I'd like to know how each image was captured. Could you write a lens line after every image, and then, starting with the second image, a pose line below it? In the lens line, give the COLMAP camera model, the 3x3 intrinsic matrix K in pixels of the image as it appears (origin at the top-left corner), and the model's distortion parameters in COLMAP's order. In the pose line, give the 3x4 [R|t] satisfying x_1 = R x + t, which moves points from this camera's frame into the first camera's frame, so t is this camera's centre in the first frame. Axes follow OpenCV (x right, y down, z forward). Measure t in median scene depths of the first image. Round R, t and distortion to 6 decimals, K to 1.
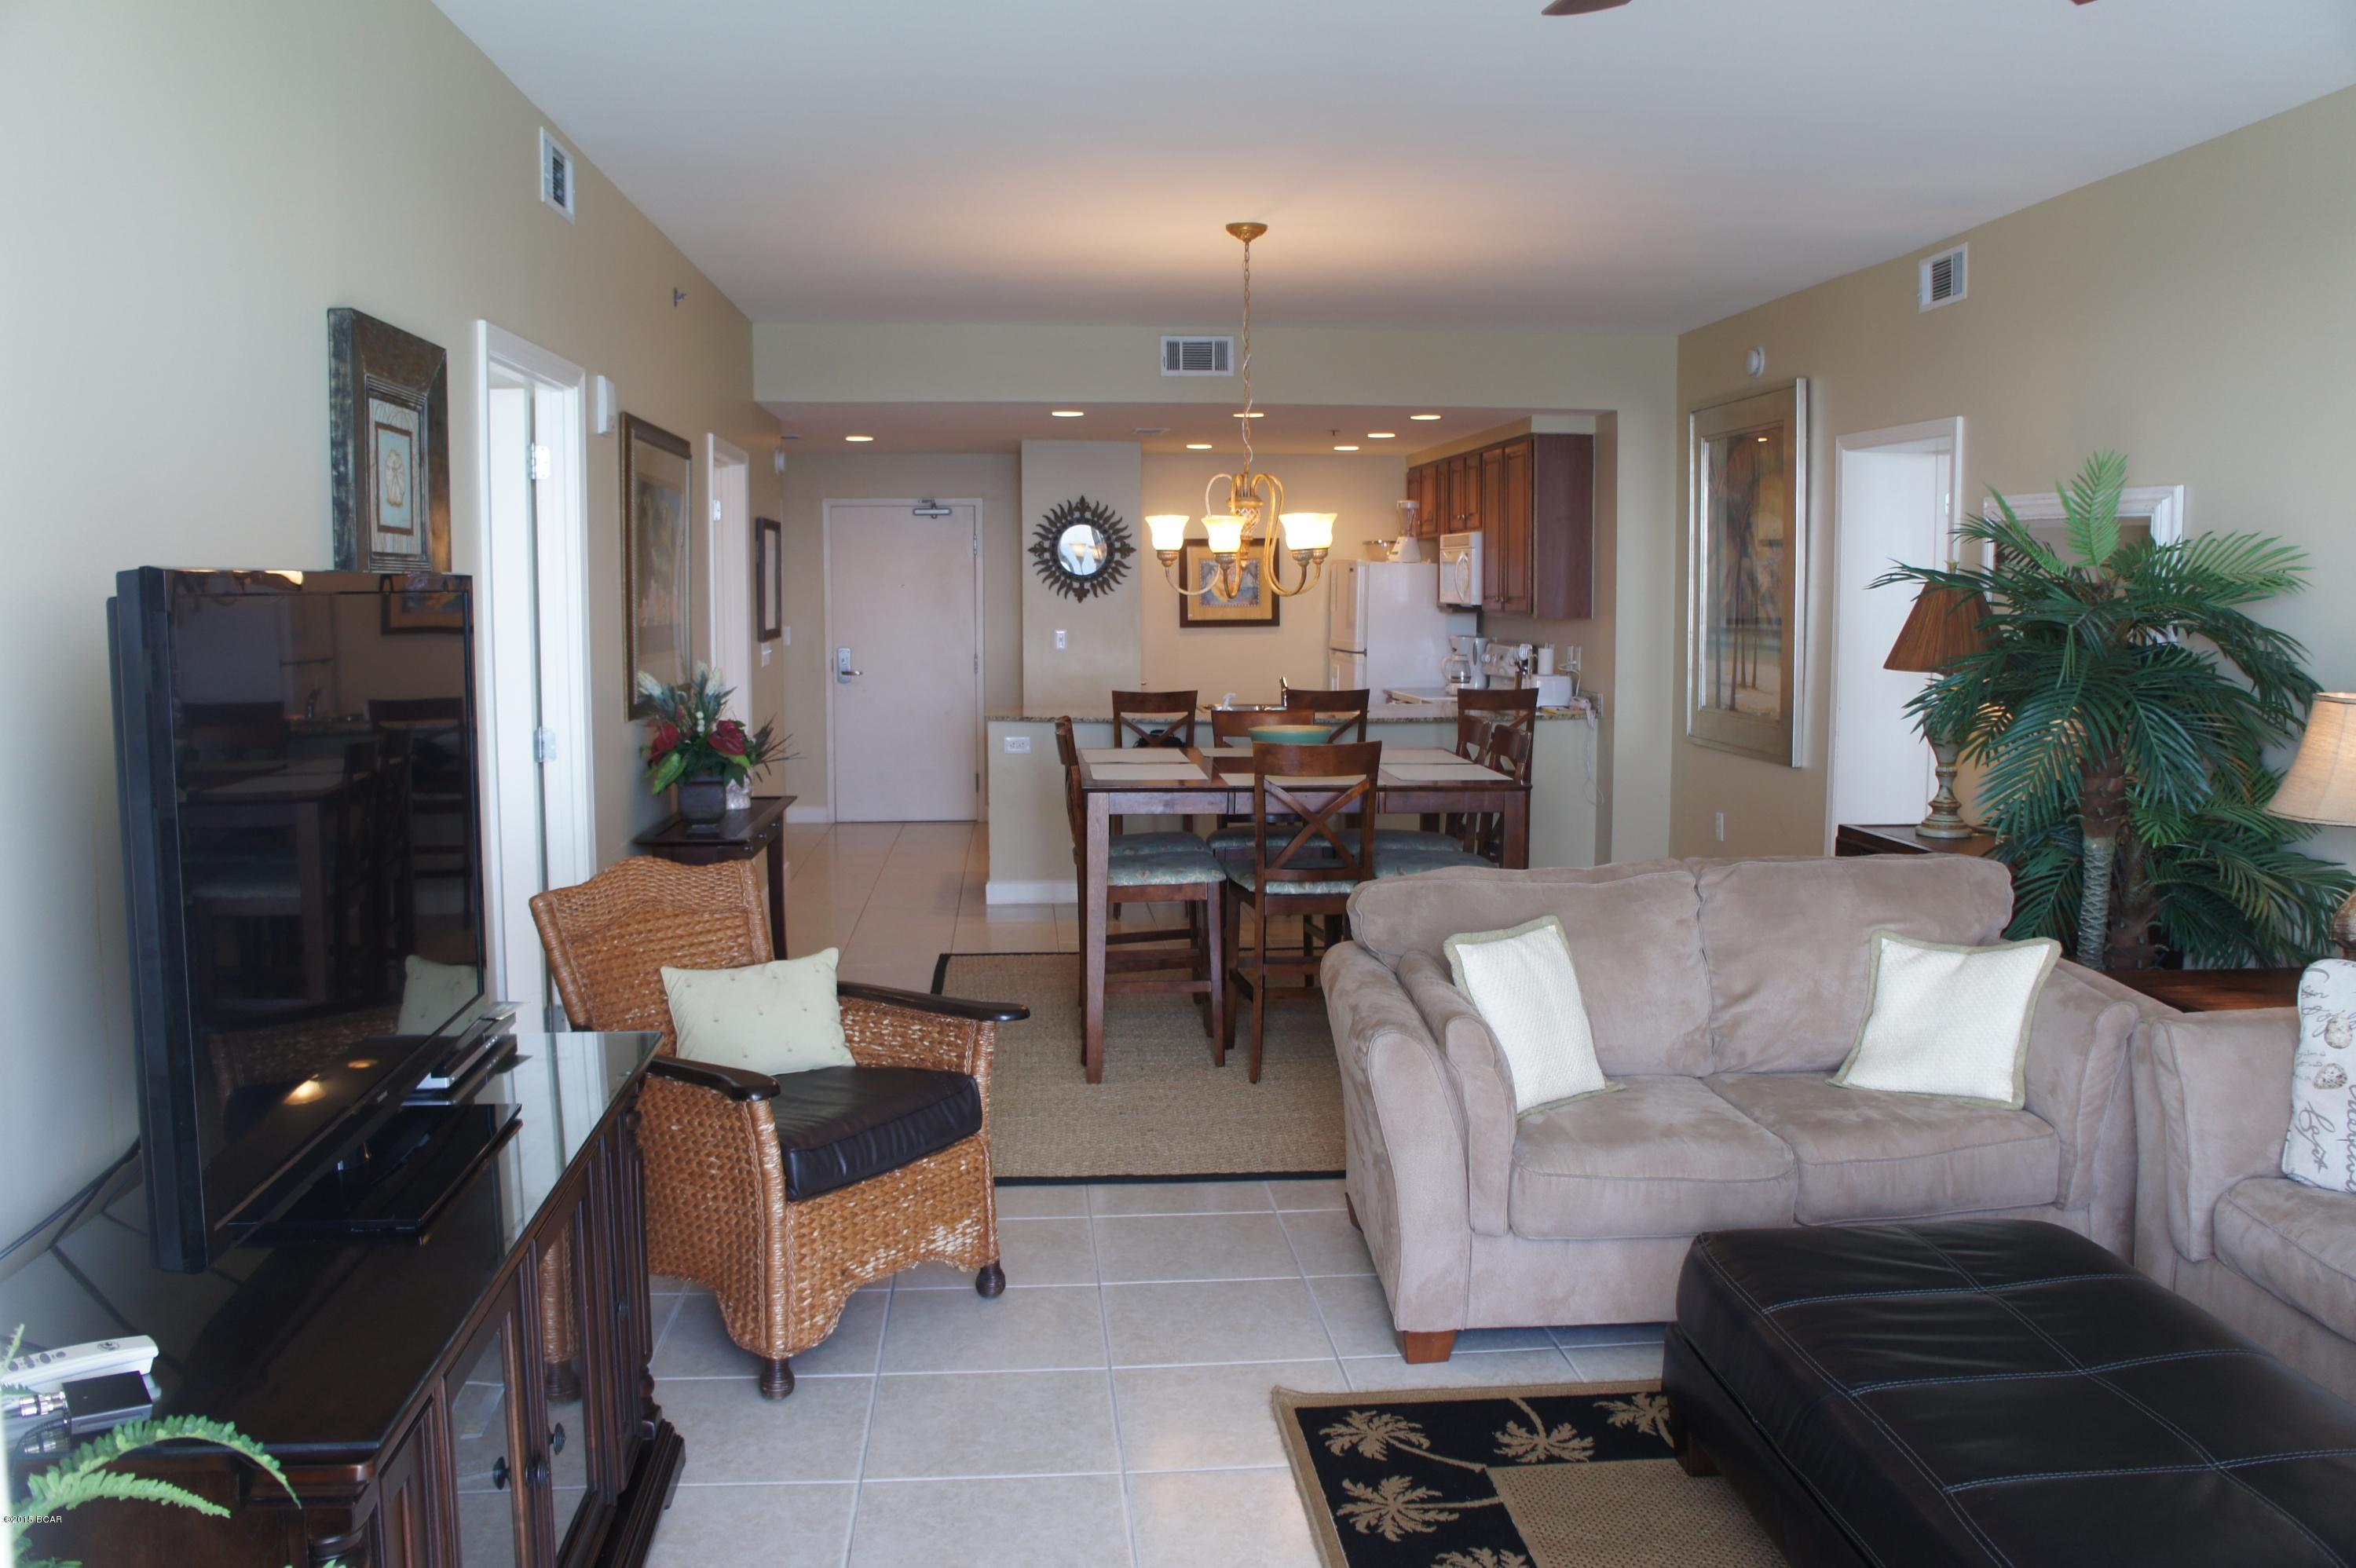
lens RADIAL K [[1895.2, 0, 1183.1], [0, 1895.2, 785.8], [0, 0, 1]] dist [-0.170632, 0.140669]
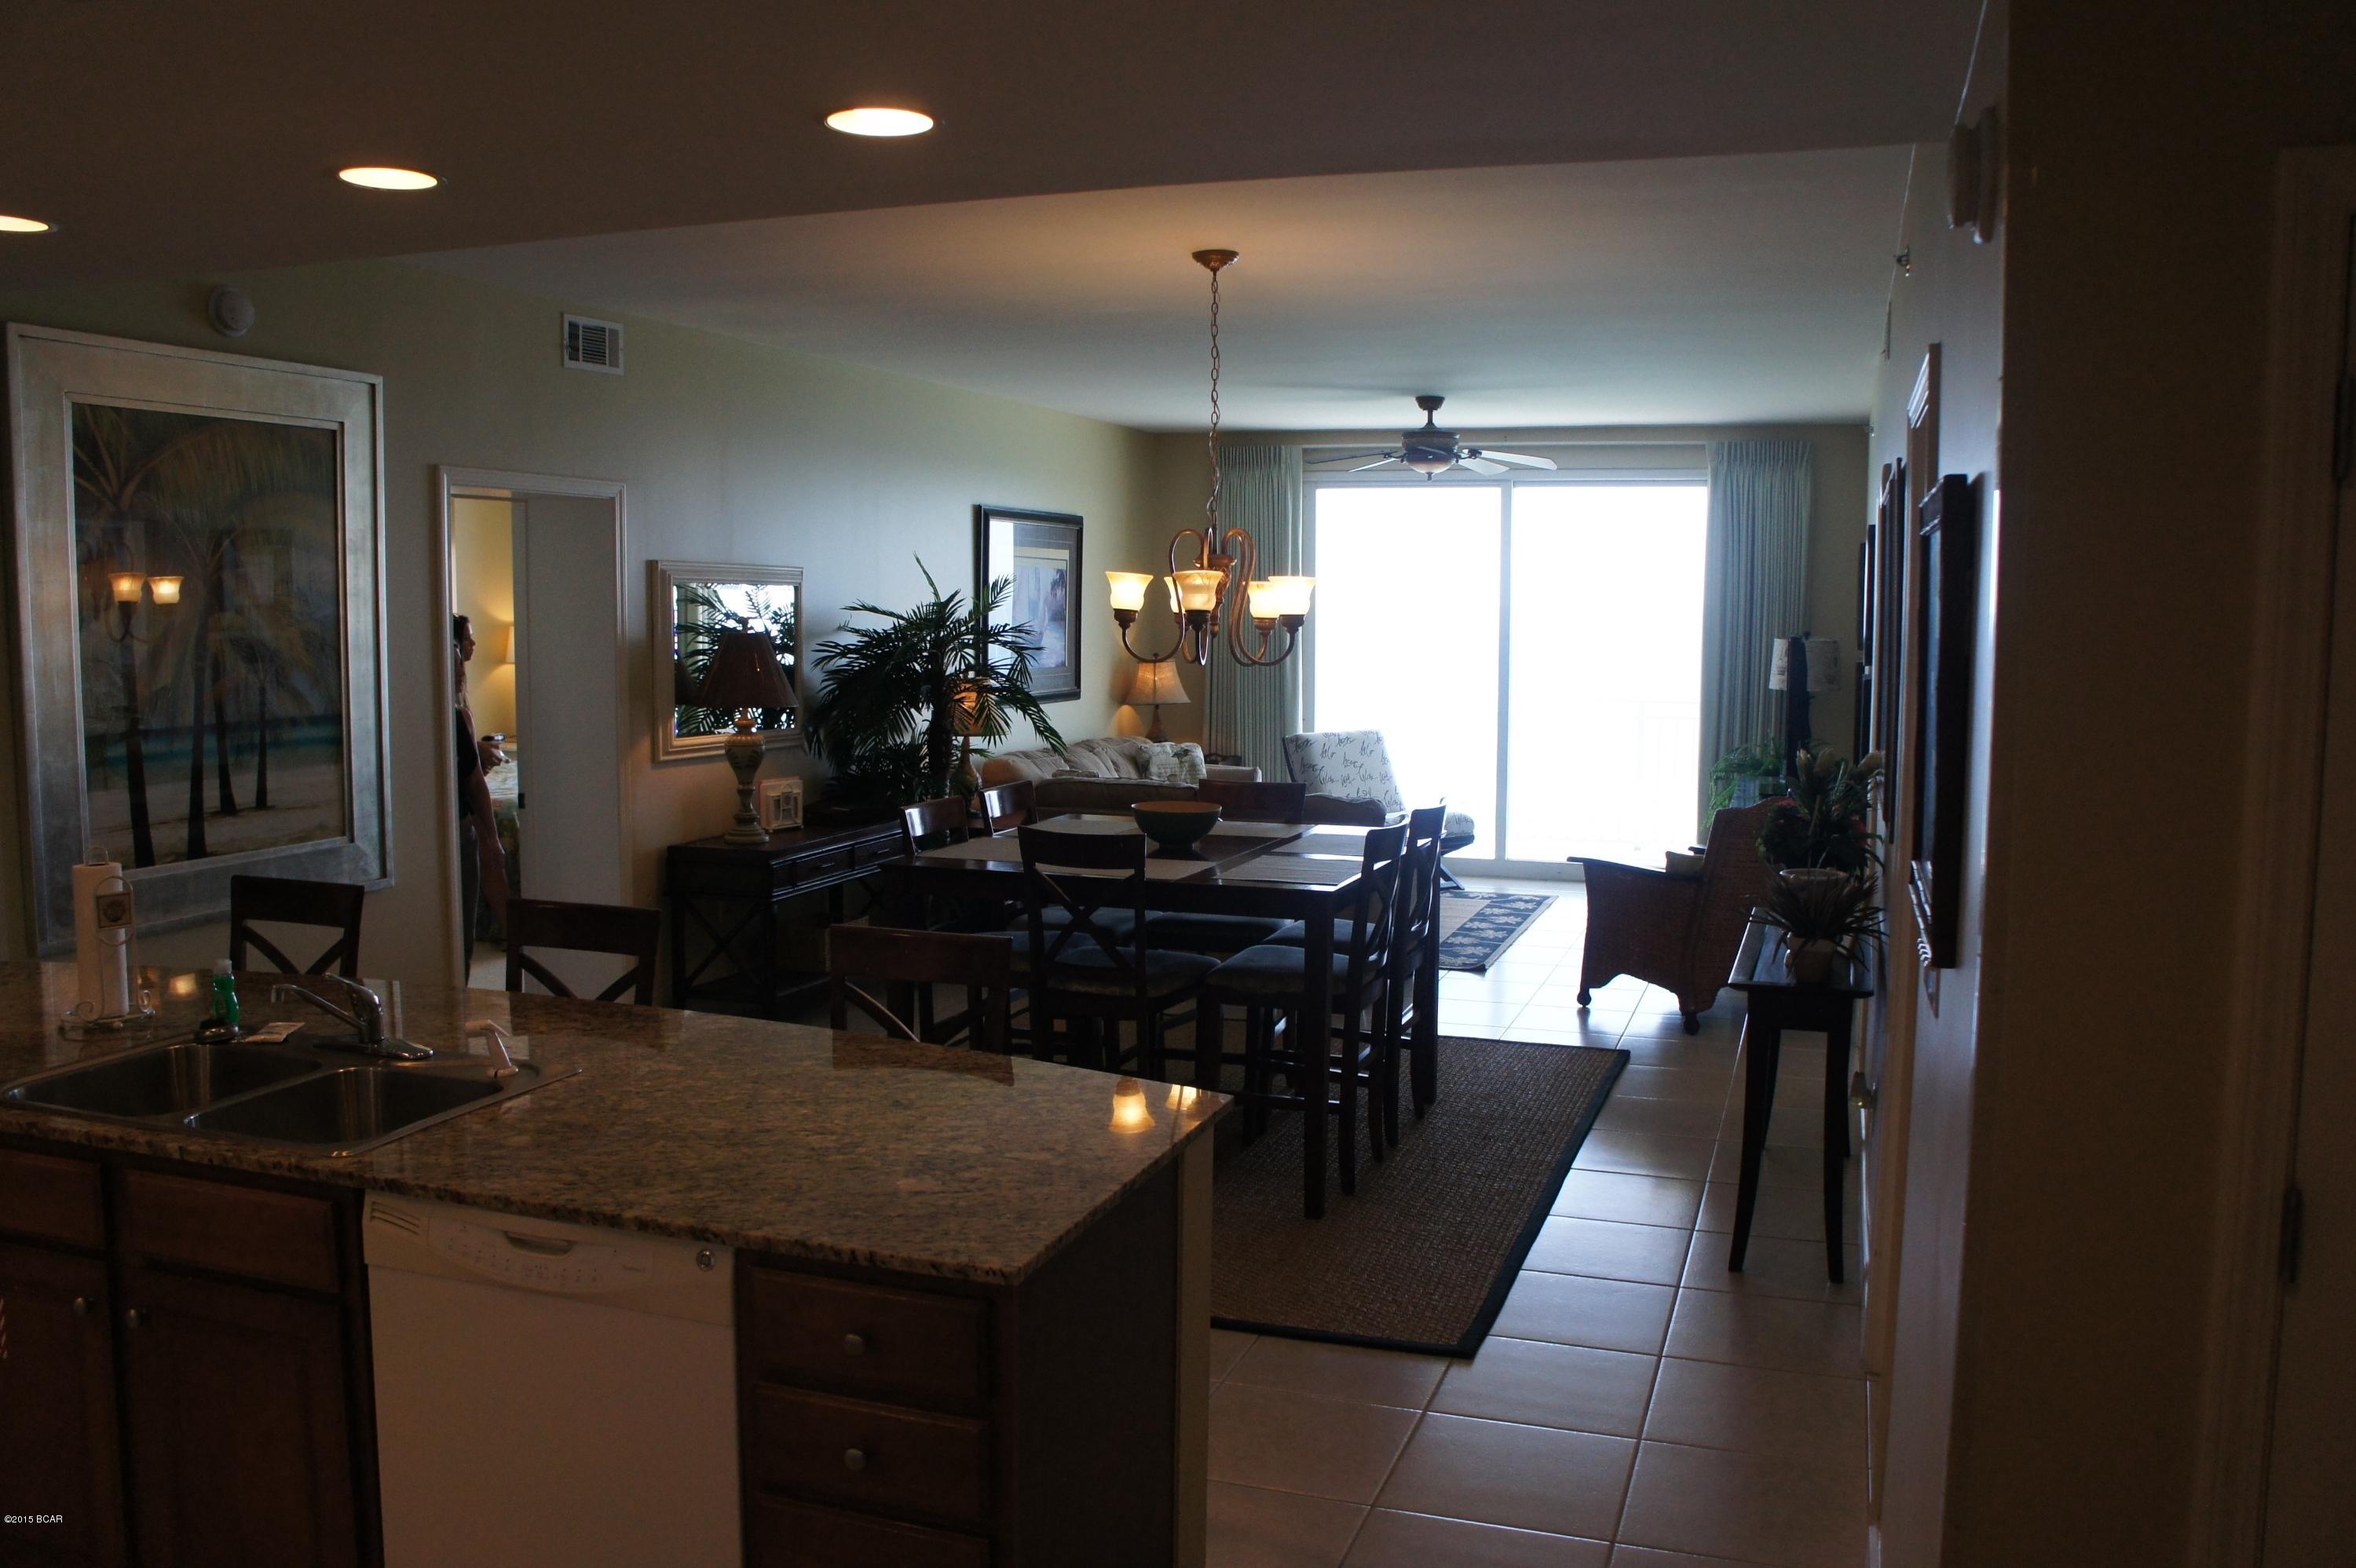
lens RADIAL K [[1895.2, 0, 1183.1], [0, 1895.2, 785.8], [0, 0, 1]] dist [-0.170632, 0.140669]
pose [[-0.909550, -0.044595, 0.413194, -0.490486], [0.039176, 0.980599, 0.192069, -0.324472], [-0.413743, 0.190883, -0.890157, 2.715665]]
